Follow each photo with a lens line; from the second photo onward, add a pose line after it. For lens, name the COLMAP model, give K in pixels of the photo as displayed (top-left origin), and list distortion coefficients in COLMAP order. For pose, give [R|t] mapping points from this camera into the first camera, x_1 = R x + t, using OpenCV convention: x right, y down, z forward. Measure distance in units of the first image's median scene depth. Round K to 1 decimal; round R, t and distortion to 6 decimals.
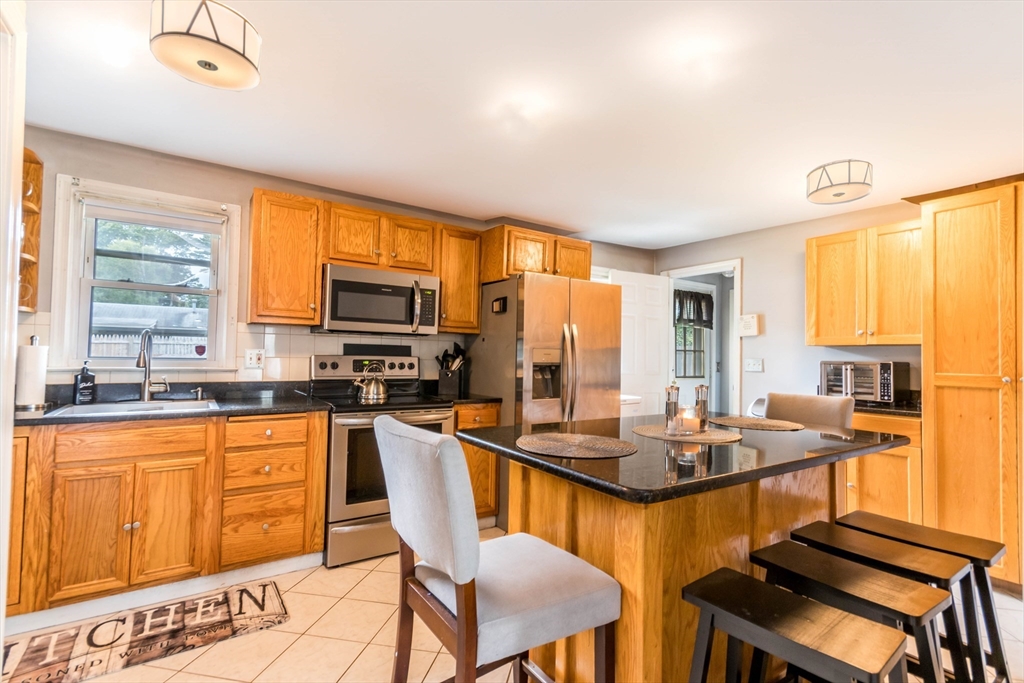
lens RADIAL K [[474.6, 0, 512.0], [0, 474.6, 341.5], [0, 0, 1]] dist [-0.000622, -0.000058]
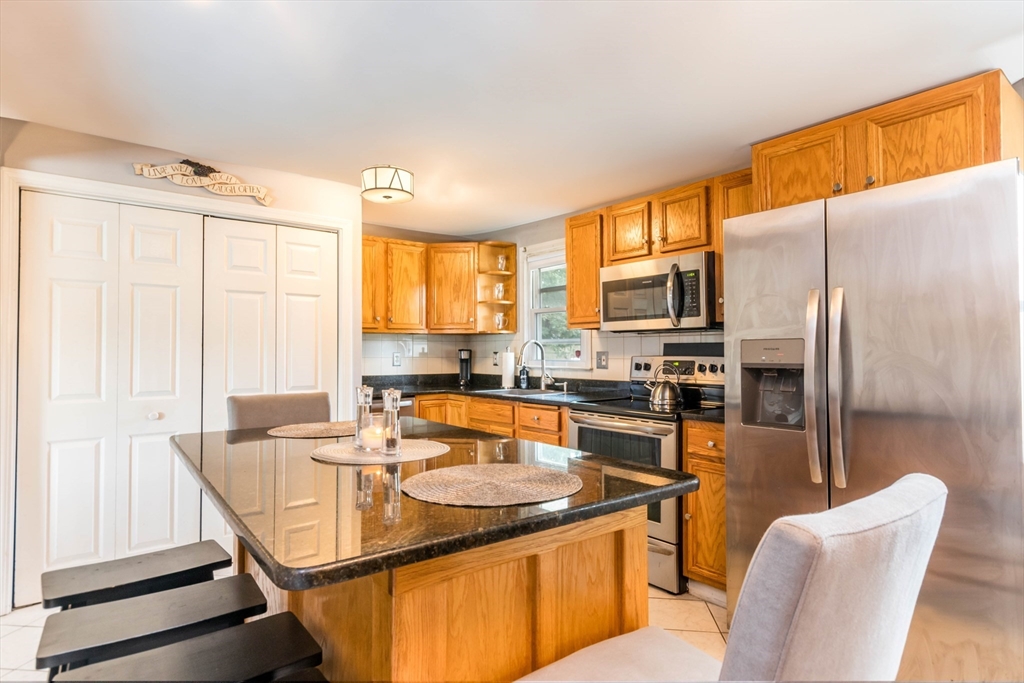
lens RADIAL K [[557.2, 0, 512.0], [0, 557.2, 341.5], [0, 0, 1]] dist [0.000241, 0.000384]
pose [[0.064107, -0.044098, -0.996968, 0.738870], [0.025705, 0.998765, -0.042525, 0.040618], [0.997612, -0.022901, 0.065162, 0.656476]]
